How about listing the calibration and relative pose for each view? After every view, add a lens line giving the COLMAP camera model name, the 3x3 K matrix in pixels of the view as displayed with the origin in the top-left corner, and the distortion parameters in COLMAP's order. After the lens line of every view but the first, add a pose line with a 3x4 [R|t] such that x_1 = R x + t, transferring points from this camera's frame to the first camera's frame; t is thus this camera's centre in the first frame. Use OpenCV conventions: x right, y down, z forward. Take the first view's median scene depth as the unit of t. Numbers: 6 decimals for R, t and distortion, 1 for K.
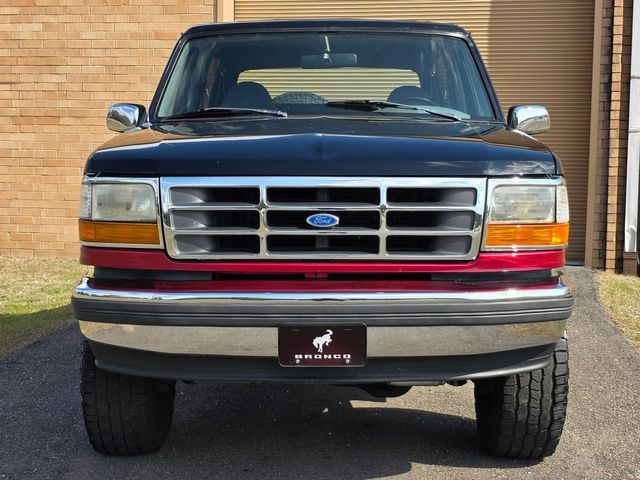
lens RADIAL K [[1159.3, 0, 317.5], [0, 1159.3, 238.9], [0, 0, 1]] dist [-0.017932, 0.000000]
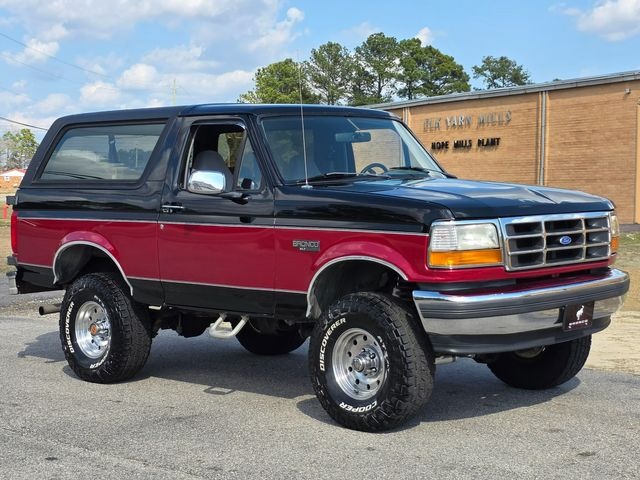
lens RADIAL K [[1298.6, 0, 321.8], [0, 1298.6, 238.3], [0, 0, 1]] dist [0.143774, 0.000000]
pose [[0.637688, -0.051831, 0.768549, -1.604833], [0.094791, 0.995431, -0.011519, -0.029697], [-0.764440, 0.080197, 0.639688, 0.082728]]
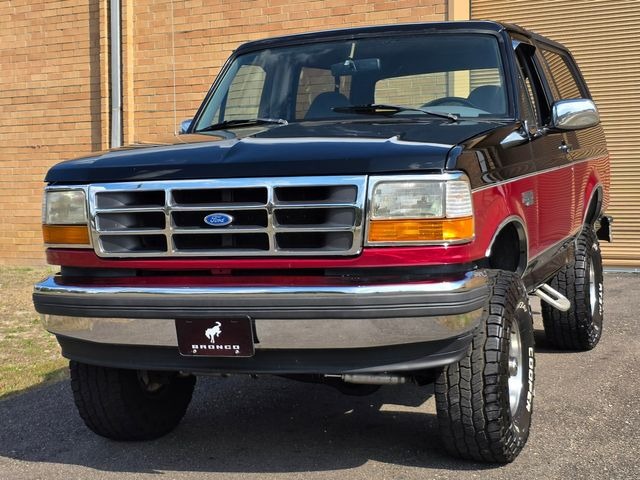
lens RADIAL K [[1222.1, 0, 315.2], [0, 1222.1, 239.0], [0, 0, 1]] dist [0.120761, 0.000000]
pose [[0.936725, -0.015007, -0.349745, 0.475739], [0.008559, 0.999764, -0.019976, 0.024741], [0.349962, 0.015719, 0.936632, -0.024544]]
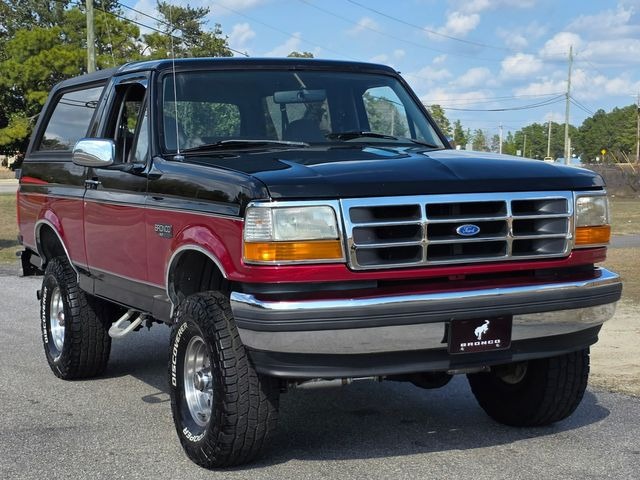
lens RADIAL K [[1298.6, 0, 304.6], [0, 1298.6, 256.0], [0, 0, 1]] dist [0.143774, 0.000000]
pose [[0.889341, -0.053136, 0.454147, -0.747057], [0.066588, 0.997687, -0.013666, 0.017421], [-0.452371, 0.042394, 0.890822, -0.118375]]
